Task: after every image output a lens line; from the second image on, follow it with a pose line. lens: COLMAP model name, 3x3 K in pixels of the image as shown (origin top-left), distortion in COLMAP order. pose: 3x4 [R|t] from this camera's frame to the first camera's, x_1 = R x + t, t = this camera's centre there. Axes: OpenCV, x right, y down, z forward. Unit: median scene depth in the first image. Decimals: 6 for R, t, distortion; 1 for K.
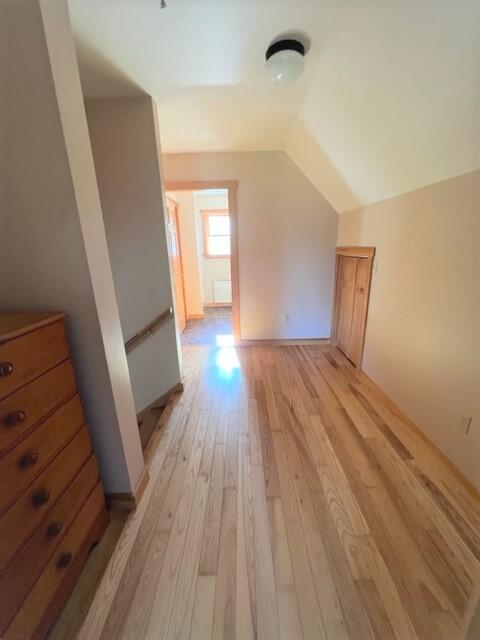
lens RADIAL K [[257.8, 0, 239.8], [0, 257.8, 321.0], [0, 0, 1]] dist [-0.006530, 0.000446]
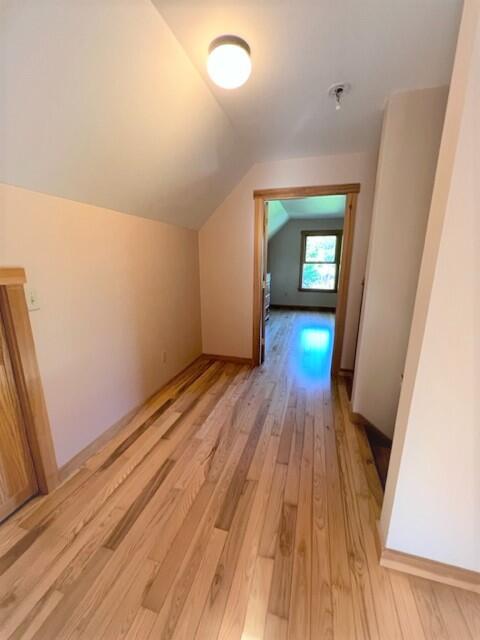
lens RADIAL K [[257.8, 0, 239.2], [0, 257.8, 318.5], [0, 0, 1]] dist [-0.006530, 0.000446]
pose [[-0.960605, -0.042014, 0.274722, -0.096331], [0.096405, 0.876756, 0.471175, -0.439792], [-0.260660, 0.479098, -0.838166, 1.501298]]
